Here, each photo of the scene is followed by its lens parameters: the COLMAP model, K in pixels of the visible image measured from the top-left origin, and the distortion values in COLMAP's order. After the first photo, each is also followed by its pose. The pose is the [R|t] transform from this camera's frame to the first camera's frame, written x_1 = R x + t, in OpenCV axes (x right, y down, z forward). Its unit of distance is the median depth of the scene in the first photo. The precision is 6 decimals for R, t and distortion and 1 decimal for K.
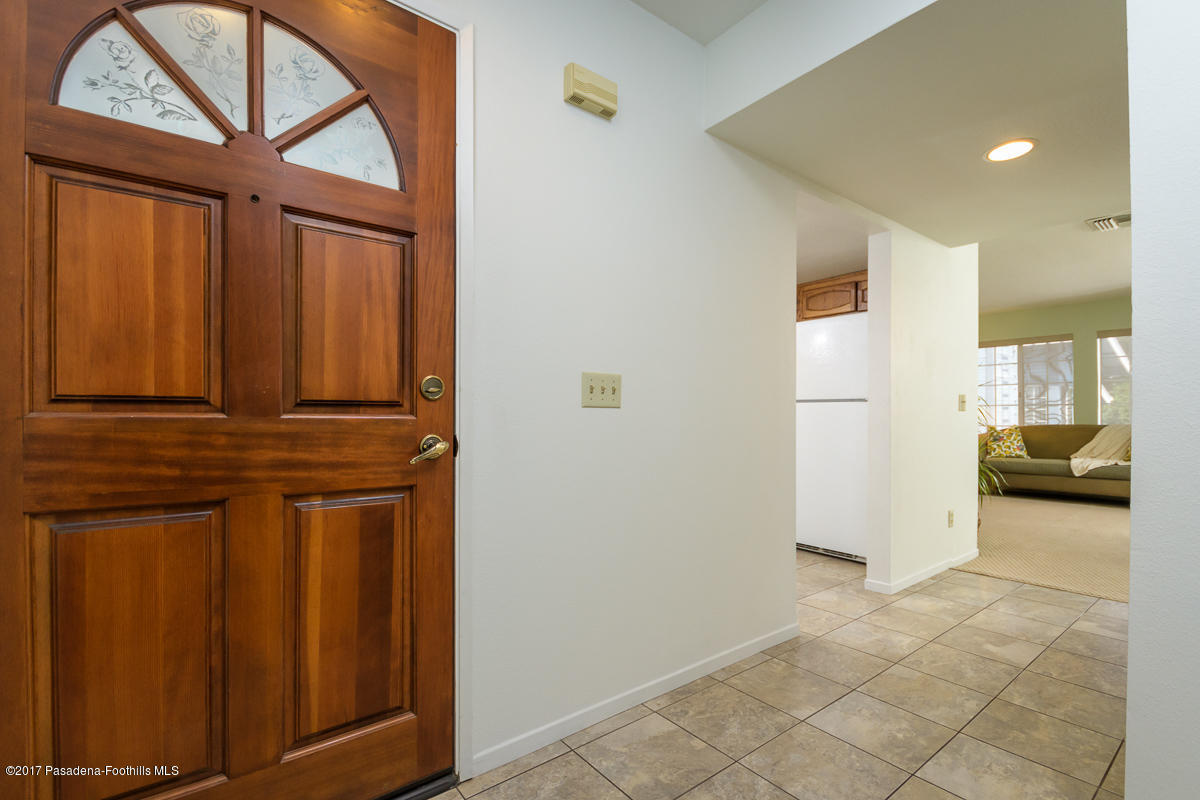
lens RADIAL K [[549.2, 0, 607.3], [0, 549.2, 421.0], [0, 0, 1]] dist [0.011445, -0.001725]
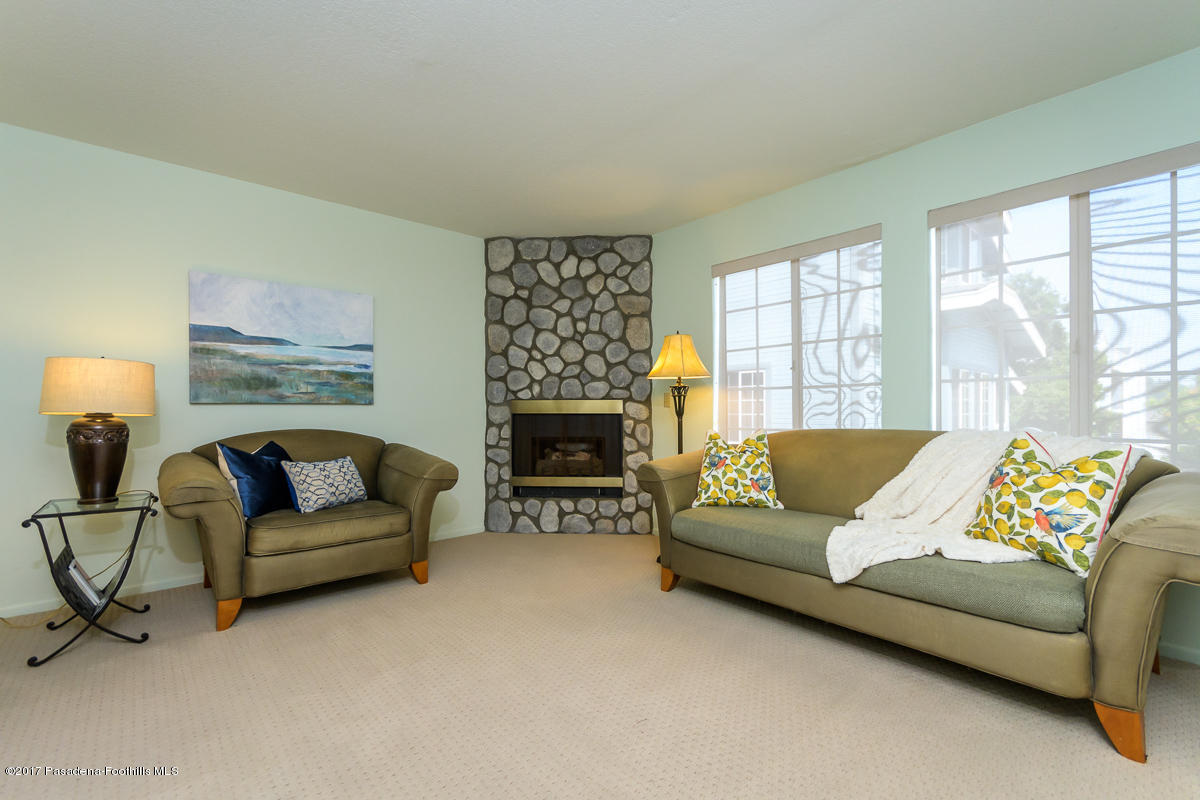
lens RADIAL K [[530.9, 0, 598.7], [0, 530.9, 410.2], [0, 0, 1]] dist [0.022173, 0.000536]
pose [[0.998429, 0.001247, 0.056018, 0.594190], [-0.001189, 0.999999, -0.001057, -0.008786], [-0.056019, 0.000988, 0.998429, 0.586162]]
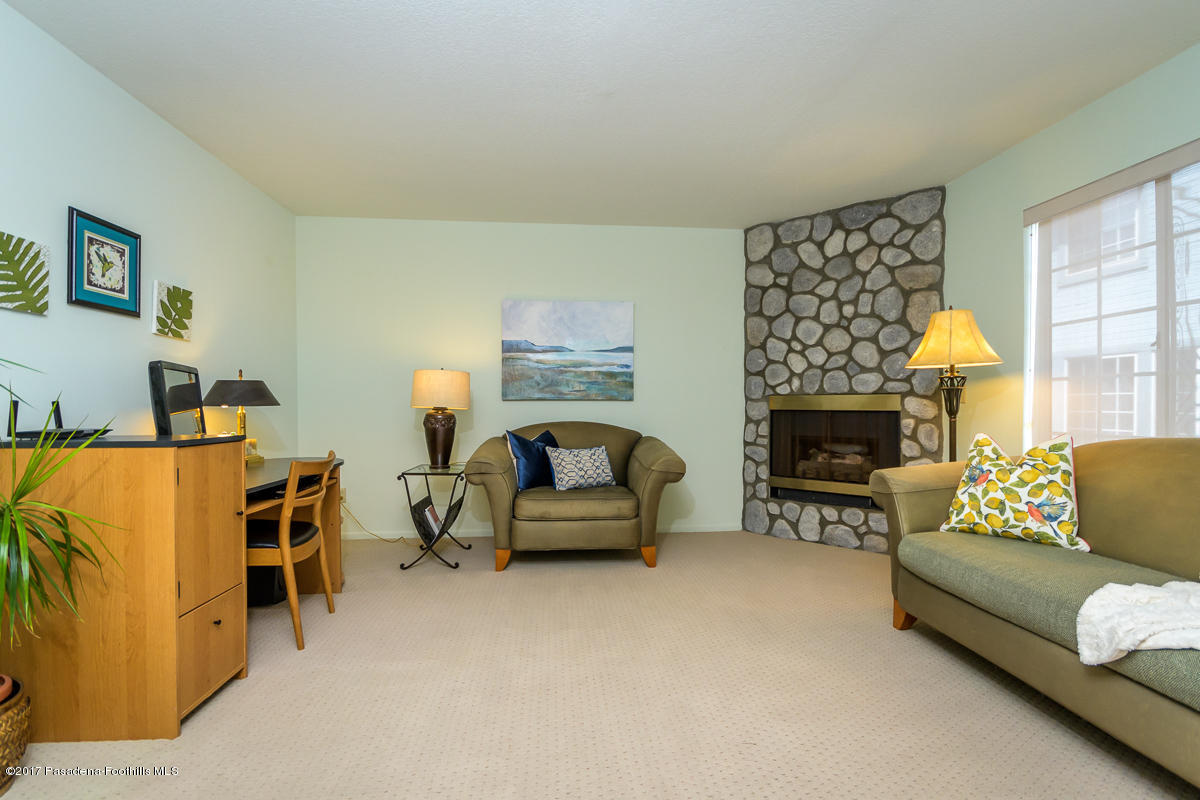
lens RADIAL K [[549.2, 0, 600.4], [0, 549.2, 410.7], [0, 0, 1]] dist [0.011445, -0.001725]
pose [[0.840323, 0.010433, -0.541985, 0.701658], [-0.005136, 0.999923, 0.011286, -0.010154], [0.542061, -0.006700, 0.840312, 0.600855]]
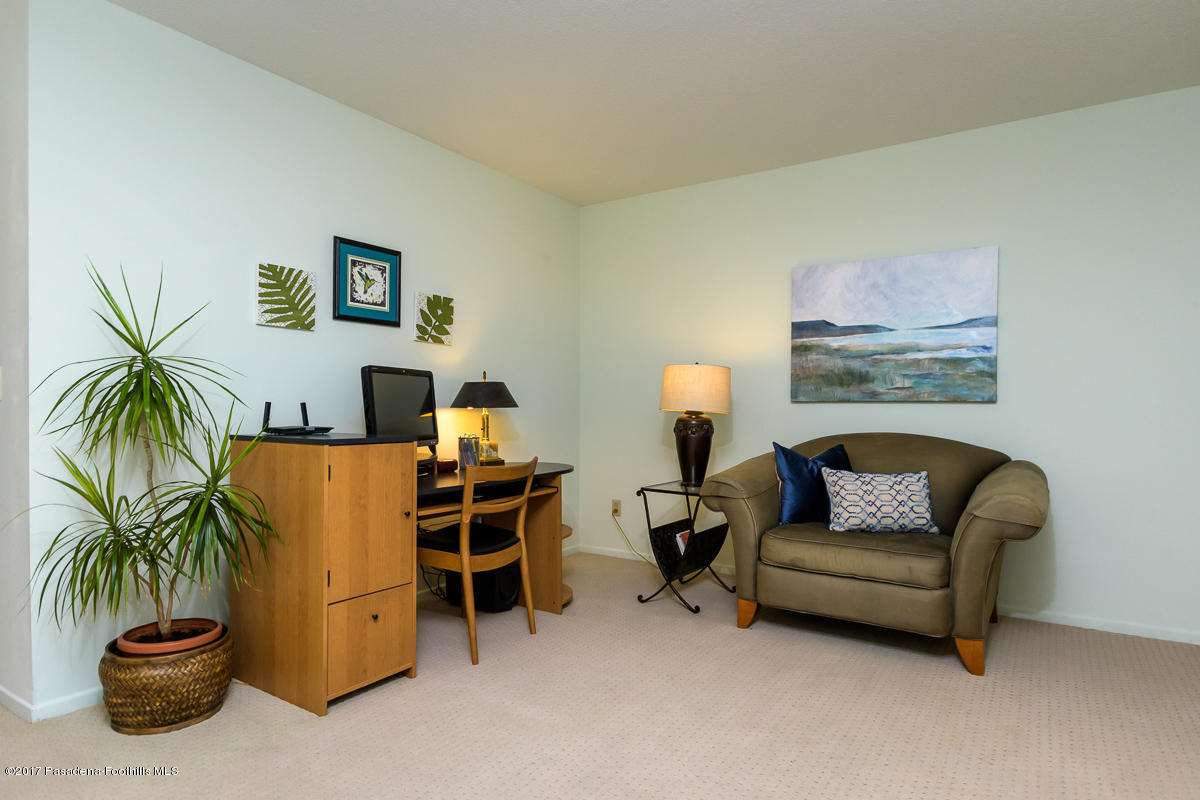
lens RADIAL K [[666.0, 0, 607.2], [0, 666.0, 411.7], [0, 0, 1]] dist [0.013953, 0.001761]
pose [[0.326684, 0.012945, -0.945045, 0.755203], [-0.008979, 0.999904, 0.010593, -0.010792], [0.945091, 0.005025, 0.326769, 0.728334]]
